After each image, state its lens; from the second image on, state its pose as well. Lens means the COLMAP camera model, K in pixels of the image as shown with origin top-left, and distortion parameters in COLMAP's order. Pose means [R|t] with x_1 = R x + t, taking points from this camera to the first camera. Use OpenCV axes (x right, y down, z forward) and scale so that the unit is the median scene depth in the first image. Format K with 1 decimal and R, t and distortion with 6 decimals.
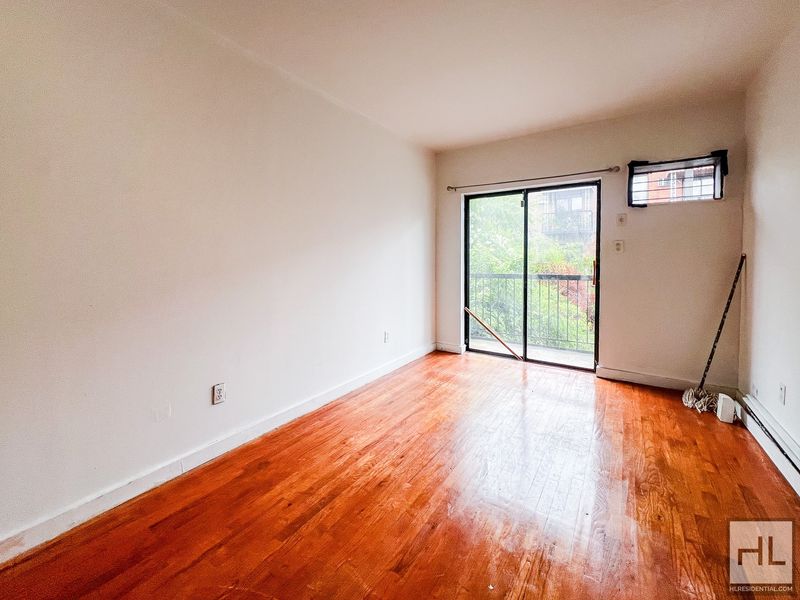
lens RADIAL K [[323.7, 0, 407.0], [0, 323.7, 268.5], [0, 0, 1]] dist [0.000660, 0.000463]
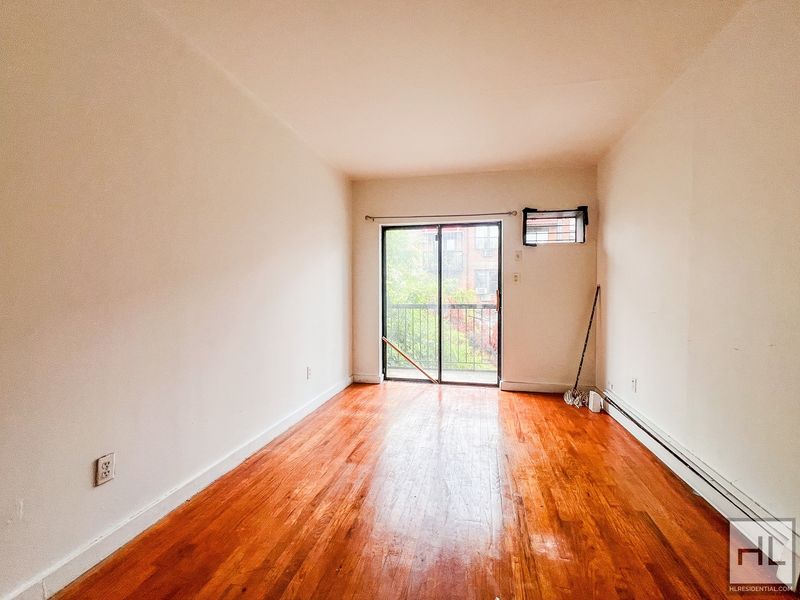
lens RADIAL K [[318.4, 0, 403.3], [0, 318.4, 299.7], [0, 0, 1]] dist [0.001343, 0.000785]
pose [[0.925816, -0.003175, 0.377960, -0.191565], [0.008730, 0.999878, -0.012985, 0.024790], [-0.377873, 0.015321, 0.925731, 0.081236]]
